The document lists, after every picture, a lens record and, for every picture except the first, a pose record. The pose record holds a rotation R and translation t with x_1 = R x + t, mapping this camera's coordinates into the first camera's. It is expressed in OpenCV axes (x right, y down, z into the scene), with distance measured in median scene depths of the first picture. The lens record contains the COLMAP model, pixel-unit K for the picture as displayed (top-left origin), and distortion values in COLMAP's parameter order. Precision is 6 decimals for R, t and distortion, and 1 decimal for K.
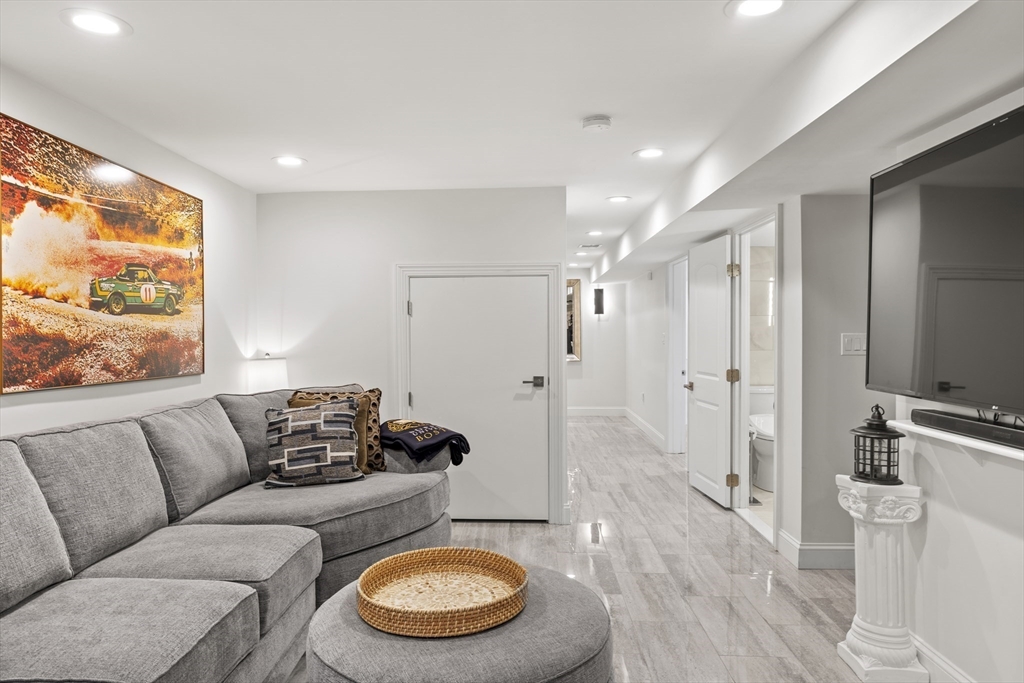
lens RADIAL K [[647.7, 0, 511.5], [0, 647.7, 340.5], [0, 0, 1]] dist [-0.000008, 0.000006]
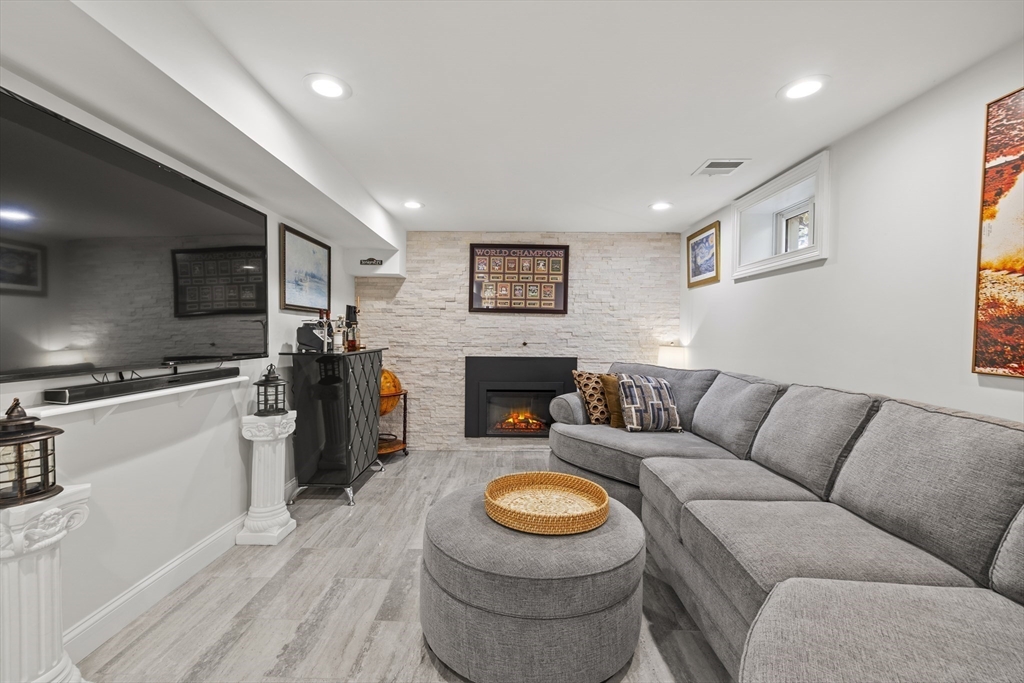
lens RADIAL K [[432.5, 0, 511.8], [0, 432.5, 341.6], [0, 0, 1]] dist [0.006892, 0.000062]
pose [[-0.999236, -0.006090, -0.038599, 0.002413], [-0.007316, 0.999470, 0.031719, 0.014013], [0.038385, 0.031977, -0.998751, 1.634405]]
